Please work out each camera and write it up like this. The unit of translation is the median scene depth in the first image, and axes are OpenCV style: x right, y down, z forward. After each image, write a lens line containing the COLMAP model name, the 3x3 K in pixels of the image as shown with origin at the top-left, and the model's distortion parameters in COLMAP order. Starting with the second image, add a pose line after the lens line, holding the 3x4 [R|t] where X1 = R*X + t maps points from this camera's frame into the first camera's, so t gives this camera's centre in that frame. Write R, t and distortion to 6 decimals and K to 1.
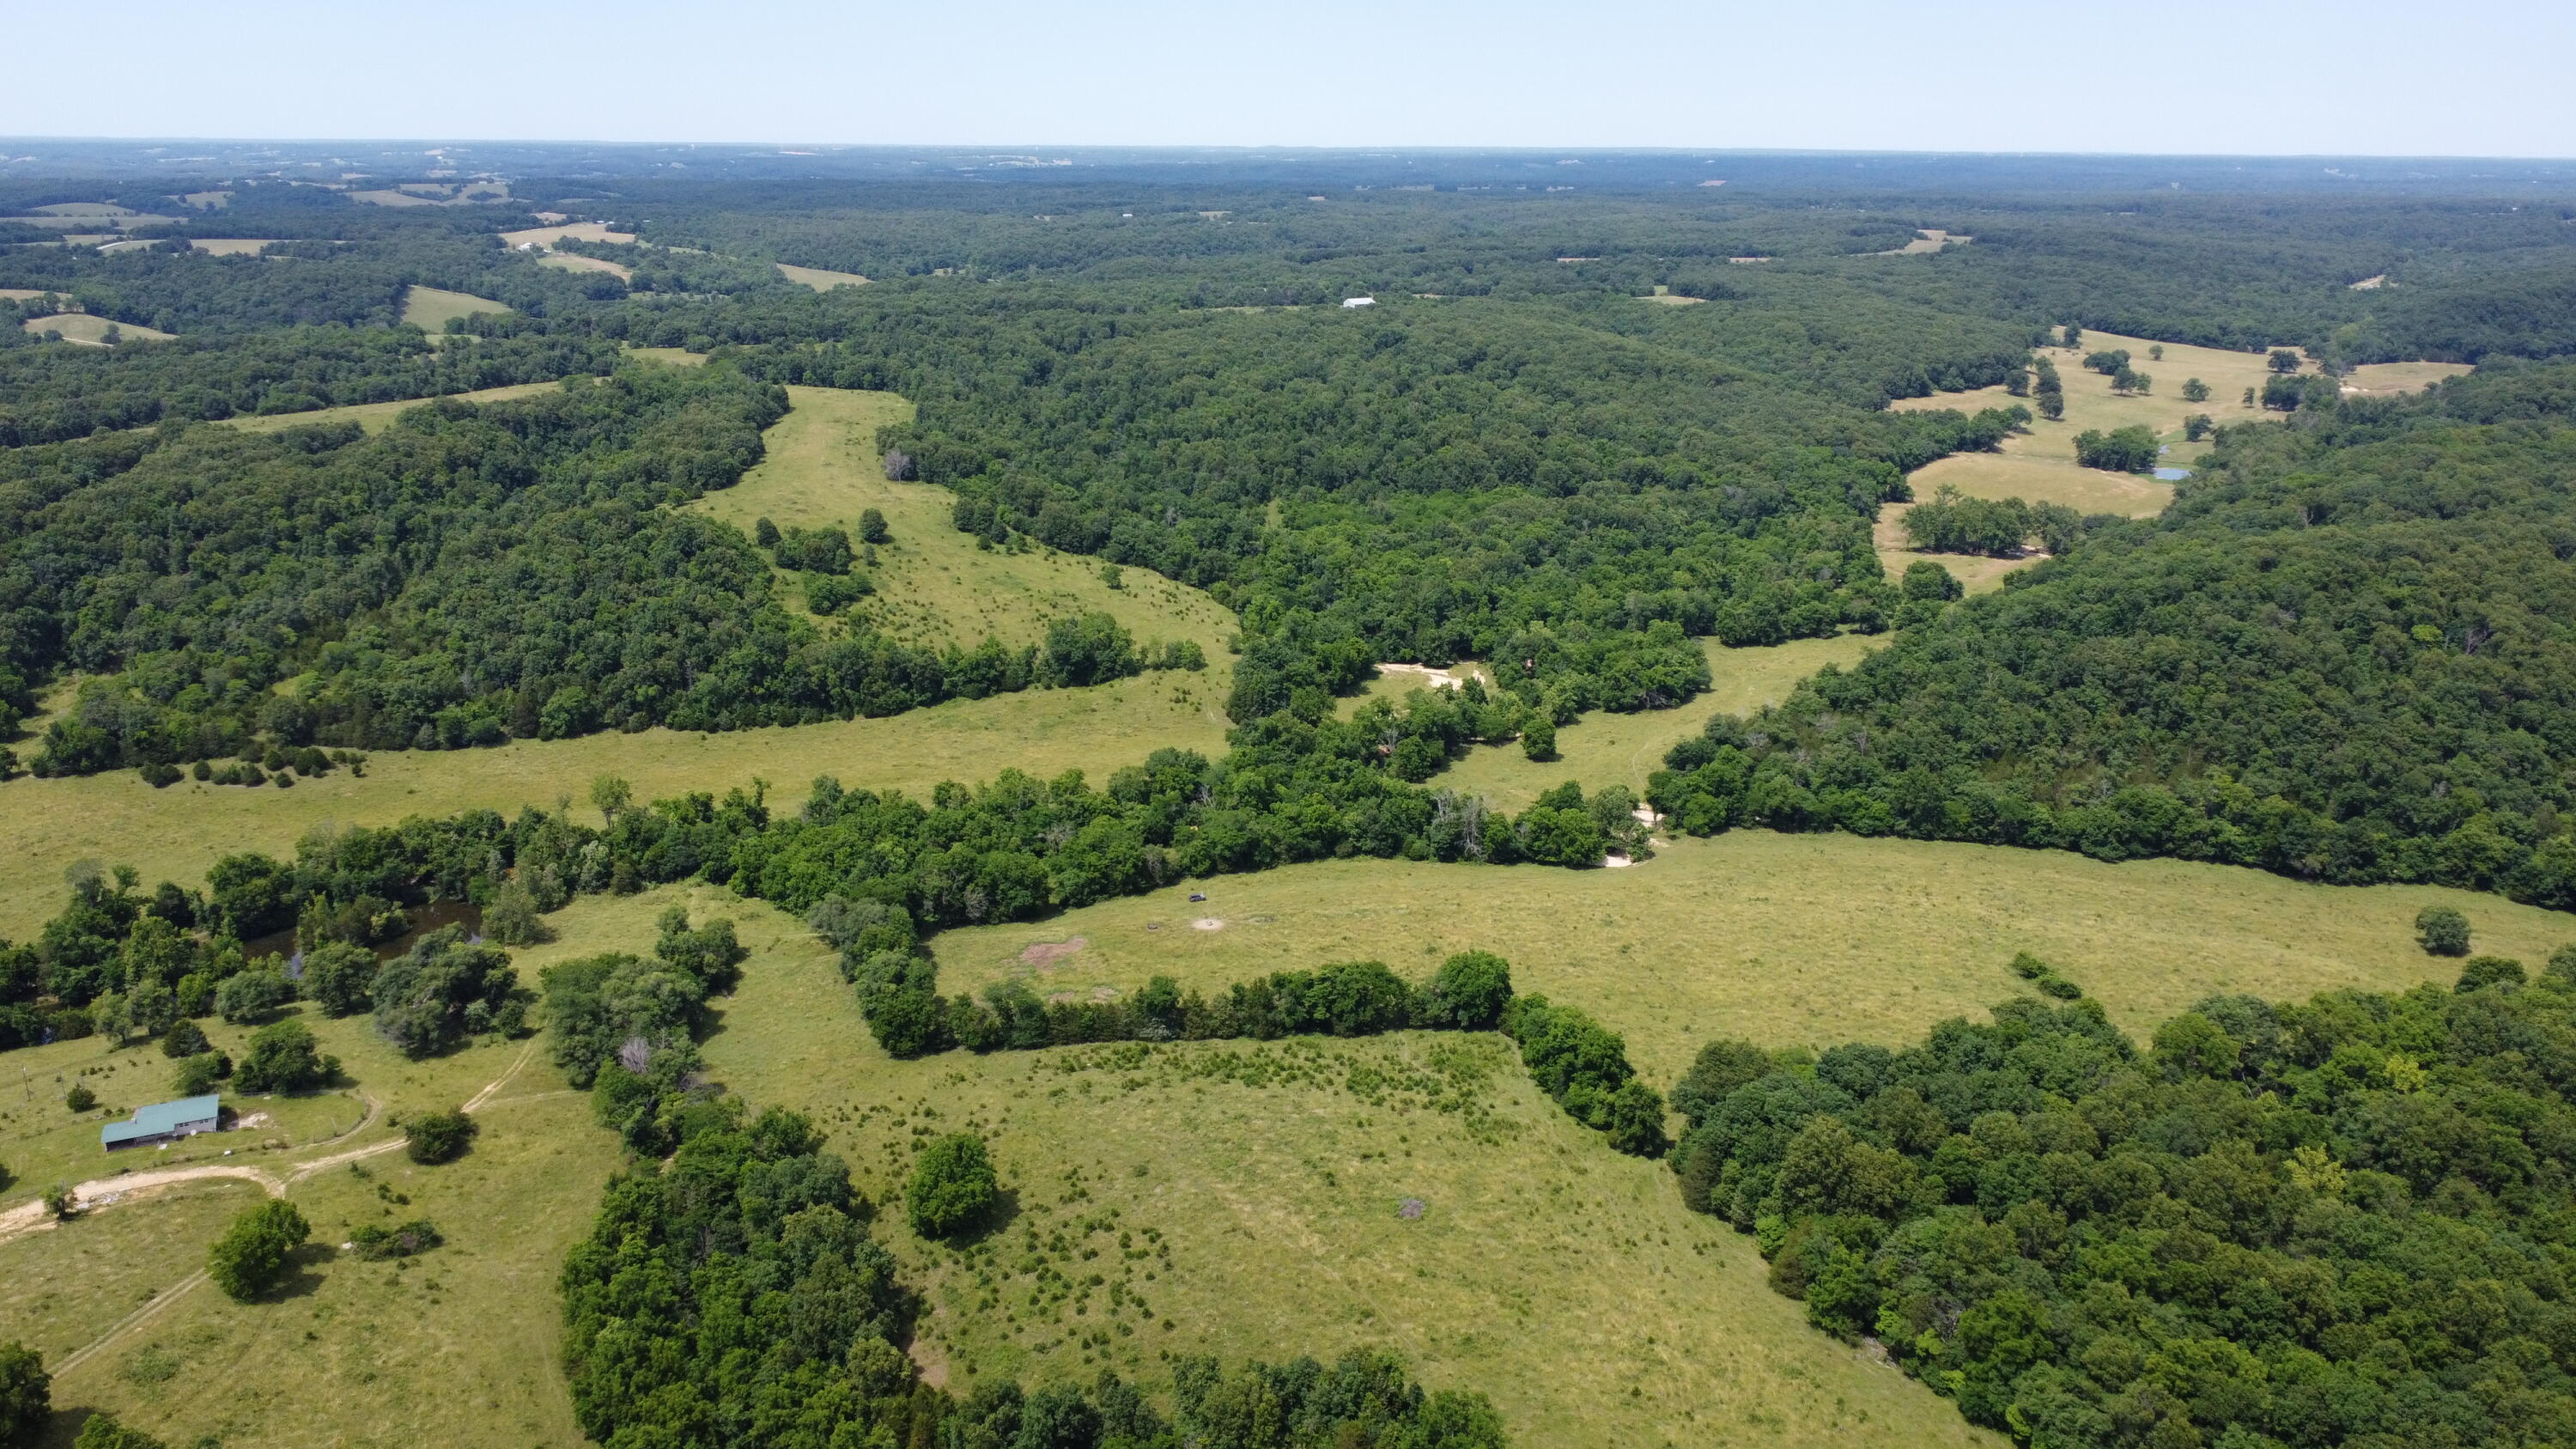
lens RADIAL K [[1897.2, 0, 1273.7], [0, 1897.2, 722.6], [0, 0, 1]] dist [0.010182, 0.004540]
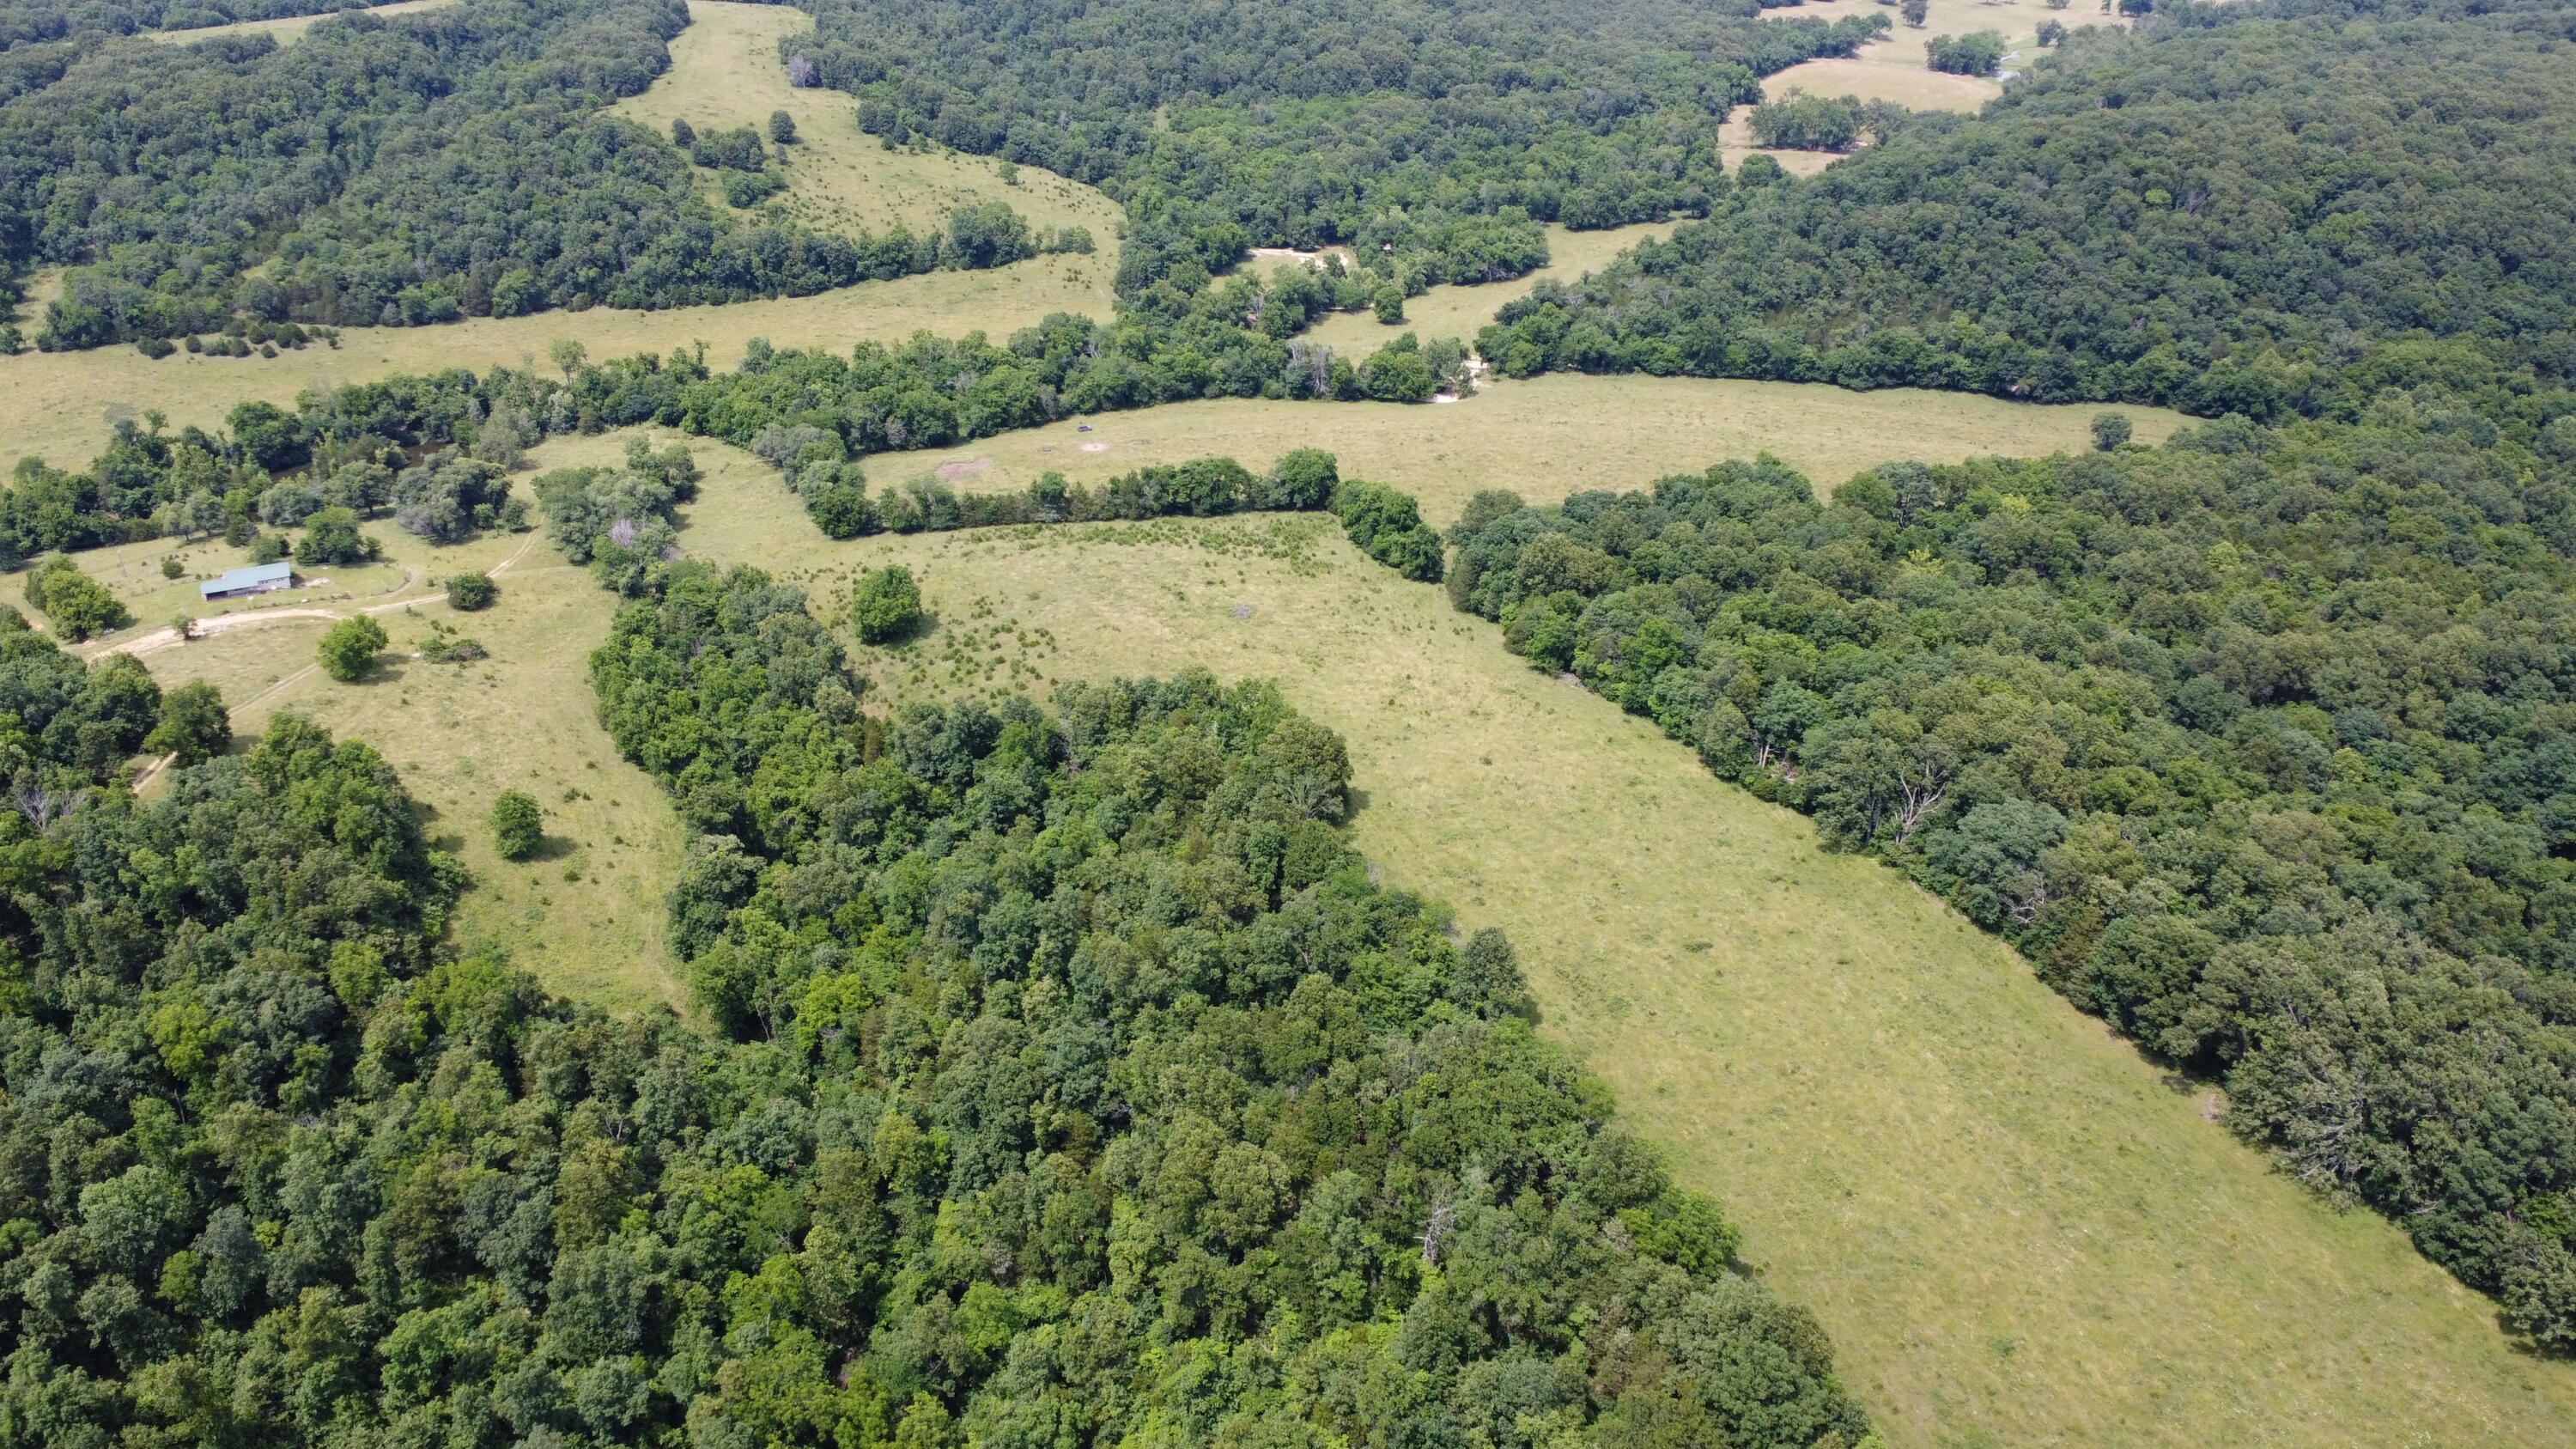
lens RADIAL K [[1897.2, 0, 1274.3], [0, 1897.2, 704.6], [0, 0, 1]] dist [0.010182, 0.004540]
pose [[0.999021, -0.022082, 0.038325, 0.020527], [0.015300, 0.985501, 0.168981, 0.046499], [-0.041501, -0.168229, 0.984874, -0.139985]]
